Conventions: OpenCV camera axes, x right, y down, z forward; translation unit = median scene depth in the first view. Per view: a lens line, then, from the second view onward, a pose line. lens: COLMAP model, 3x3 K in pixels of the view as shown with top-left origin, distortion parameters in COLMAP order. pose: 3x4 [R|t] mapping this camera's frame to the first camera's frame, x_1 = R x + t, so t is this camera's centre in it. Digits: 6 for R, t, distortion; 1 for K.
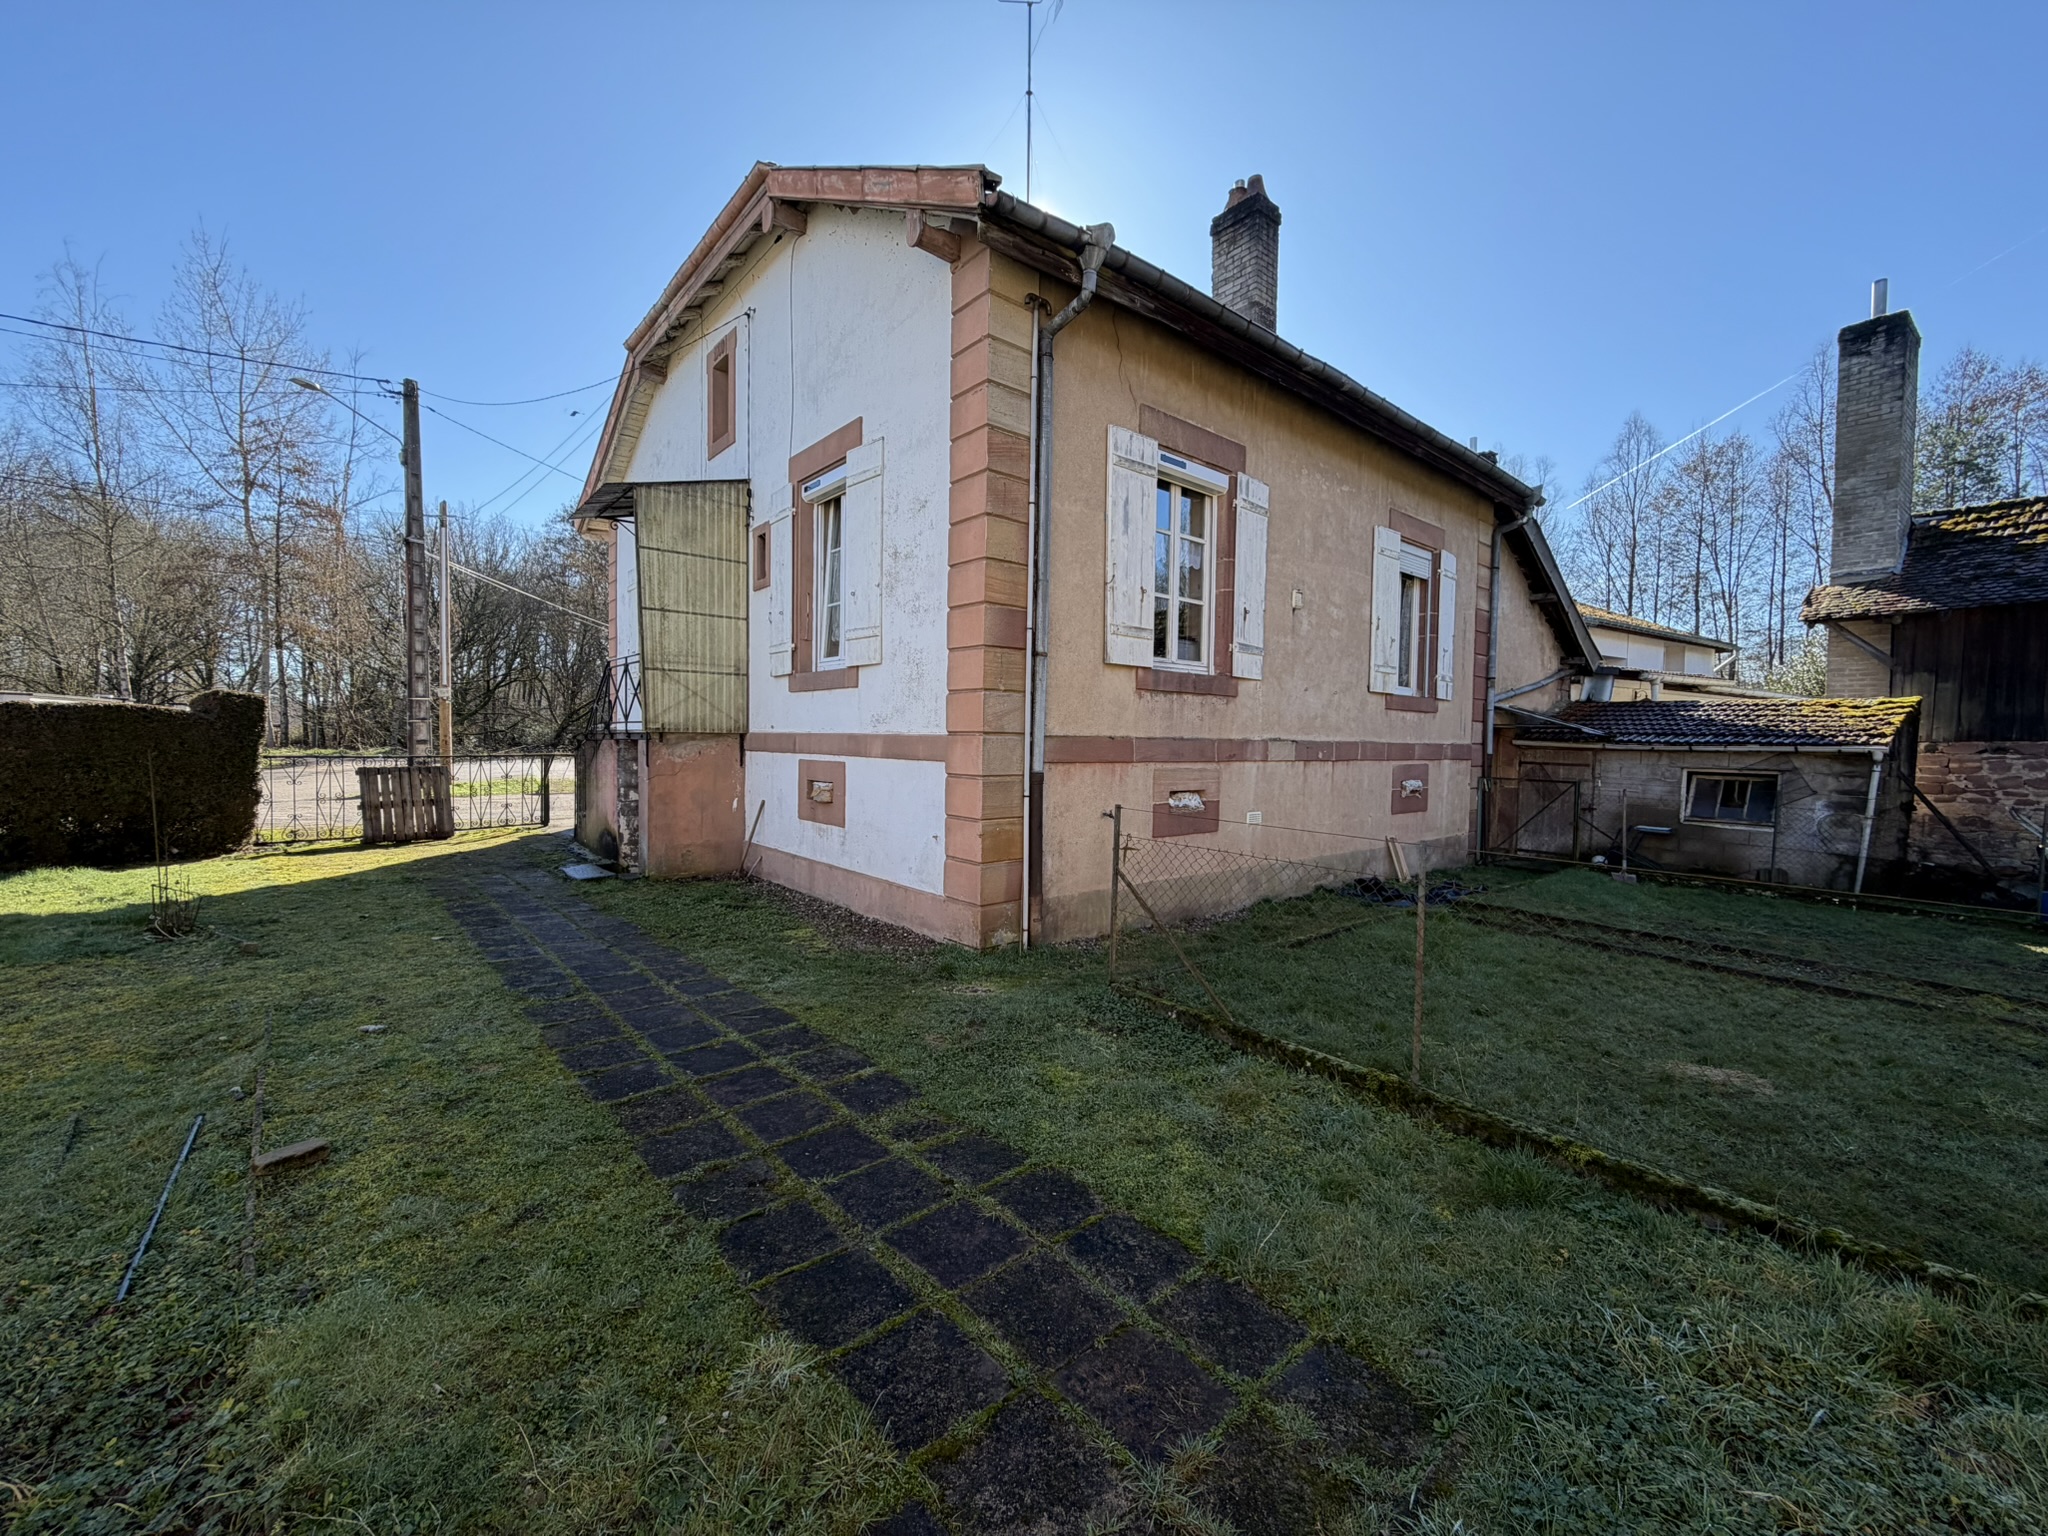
lens RADIAL K [[813.2, 0, 1024.0], [0, 813.2, 768.0], [0, 0, 1]] dist [-0.000666, -0.000110]
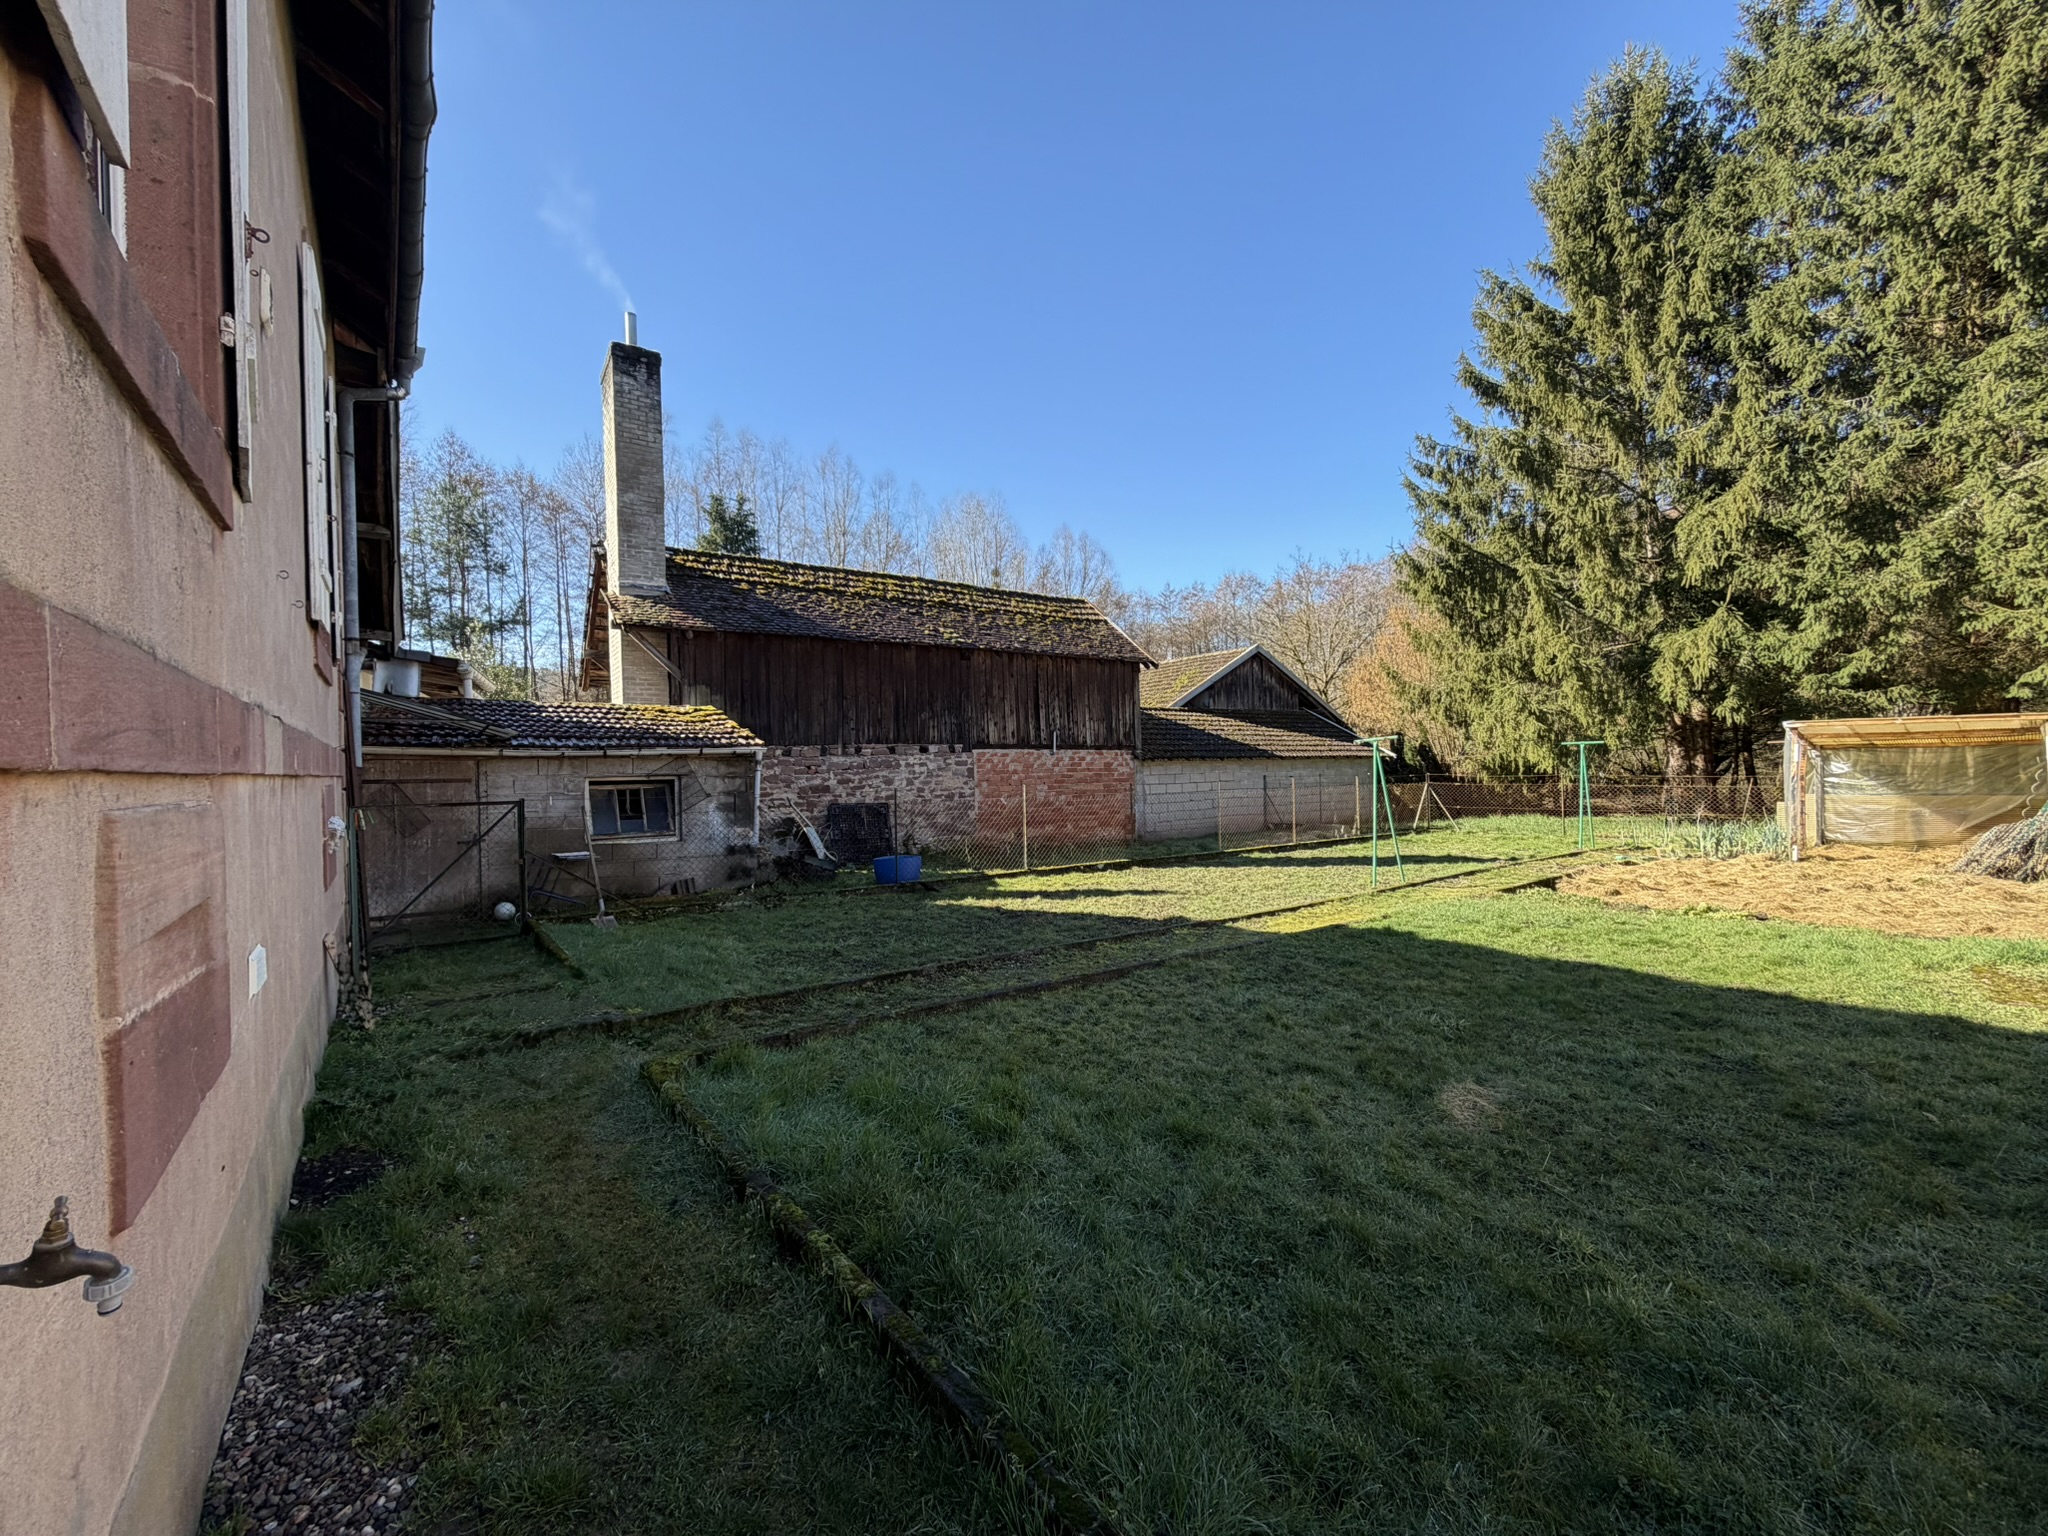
lens RADIAL K [[813.2, 0, 1024.0], [0, 813.2, 768.0], [0, 0, 1]] dist [-0.000666, -0.000110]
pose [[0.043750, -0.021531, 0.998810, 0.002927], [0.057417, 0.998169, 0.019002, 0.000229], [-0.997391, 0.056517, 0.044906, 0.556899]]
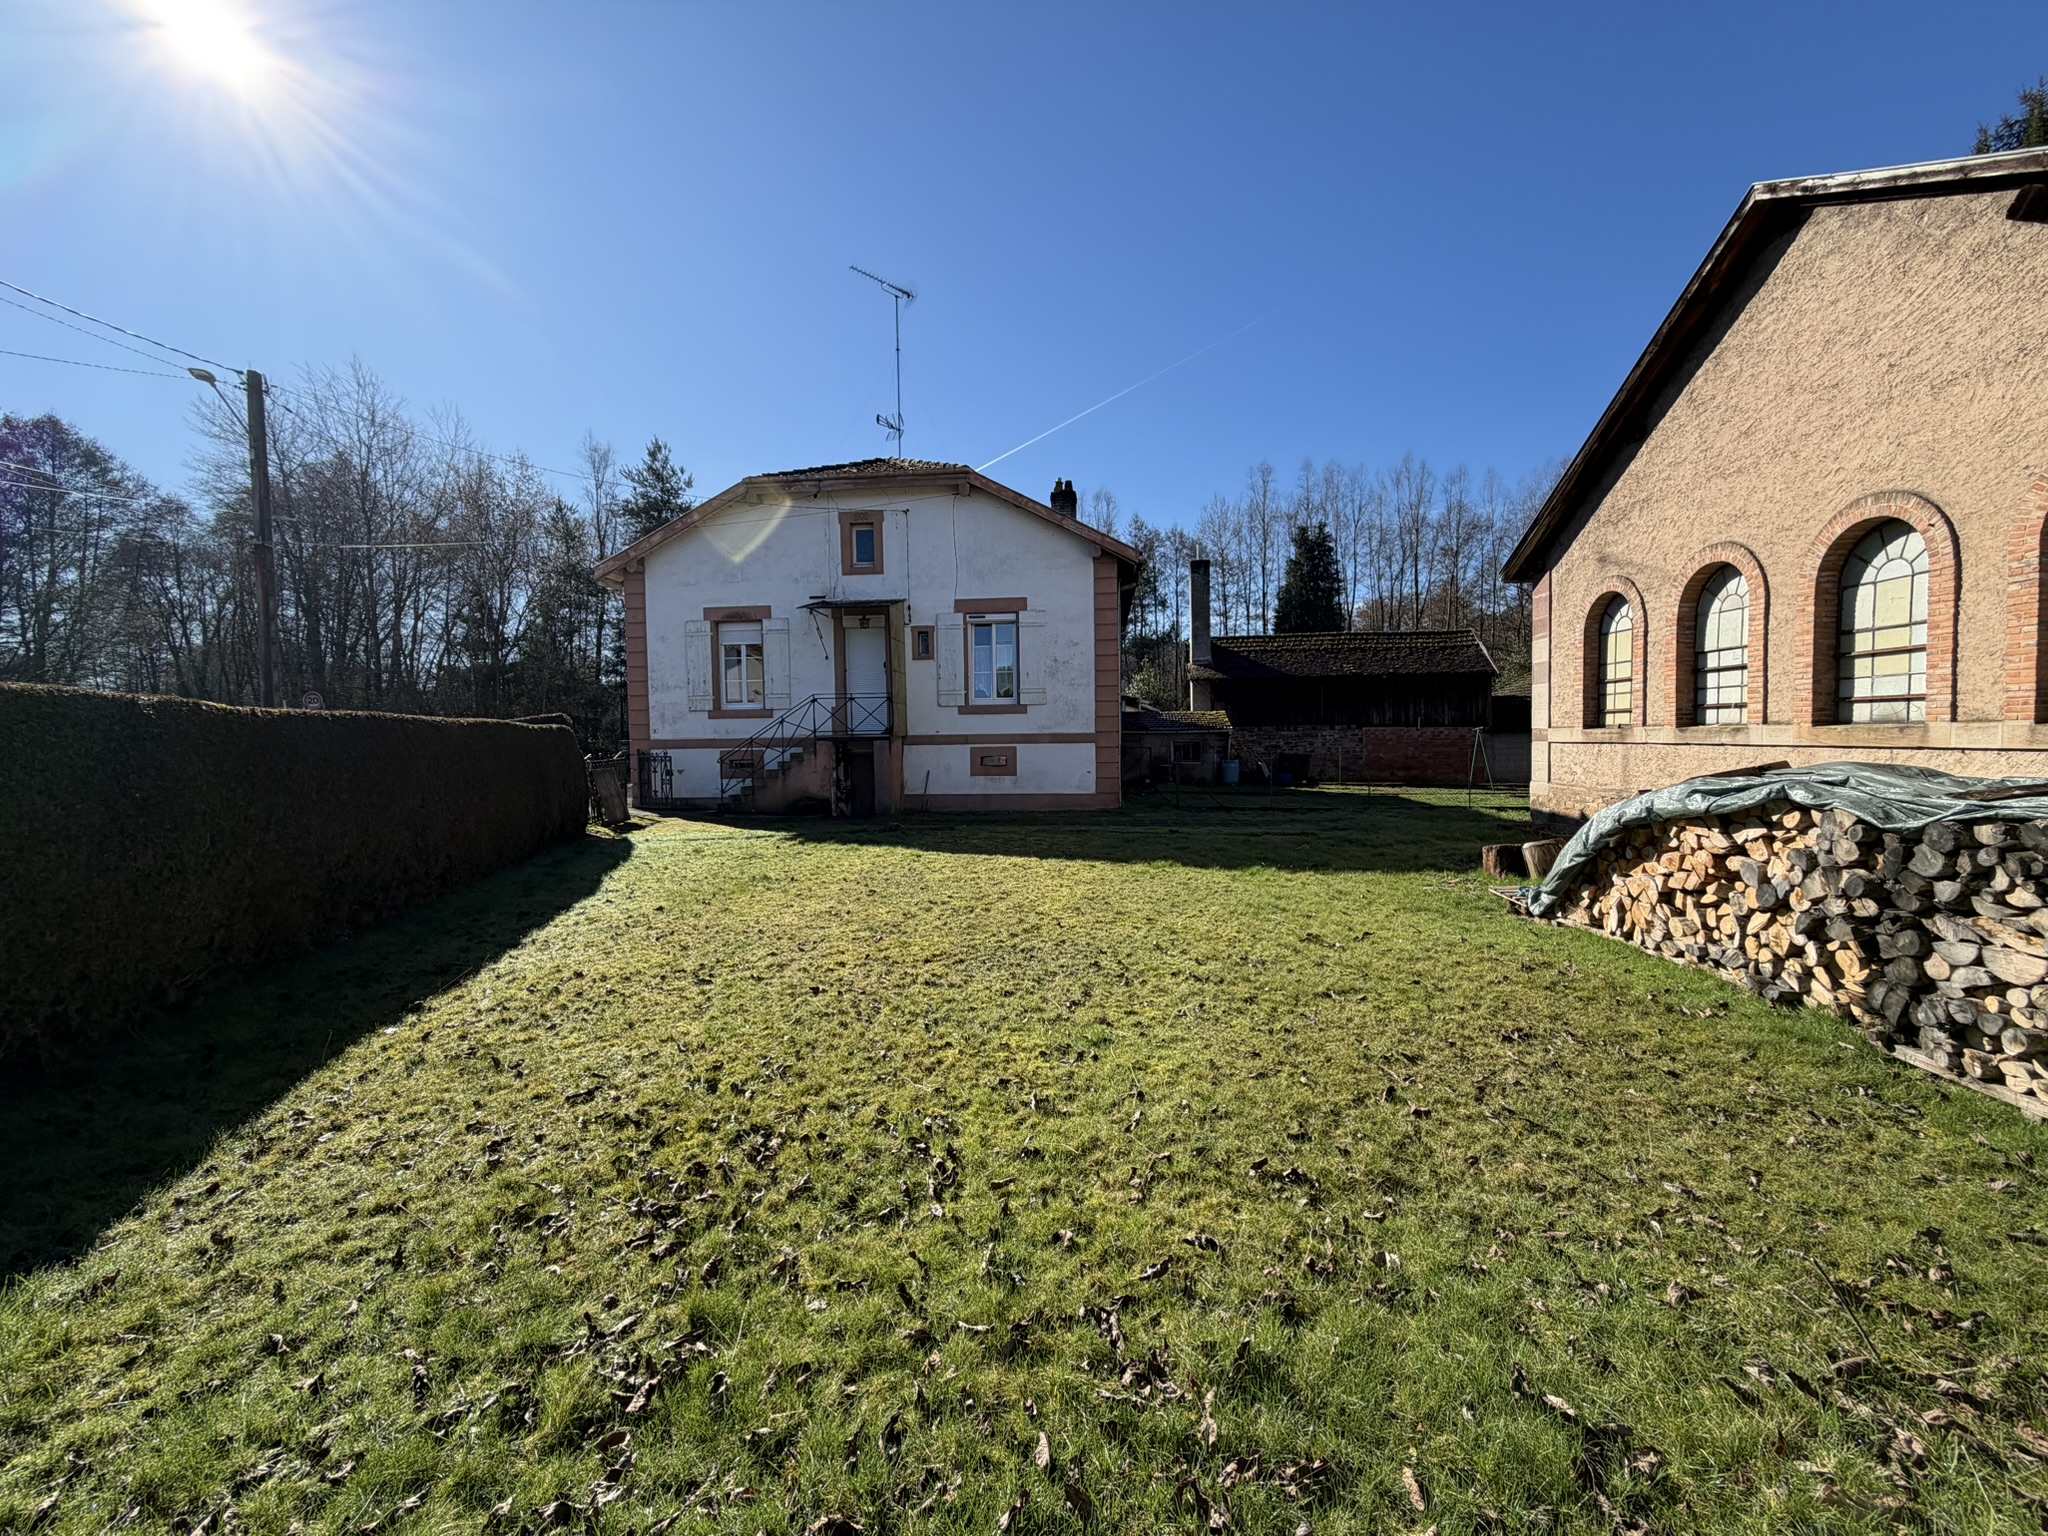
lens RADIAL K [[813.2, 0, 1024.0], [0, 813.2, 768.0], [0, 0, 1]] dist [-0.000666, -0.000110]
pose [[0.712803, -0.055079, 0.699198, -1.328089], [0.050656, 0.998351, 0.027004, -0.005466], [-0.699532, 0.016170, 0.714418, -0.476045]]
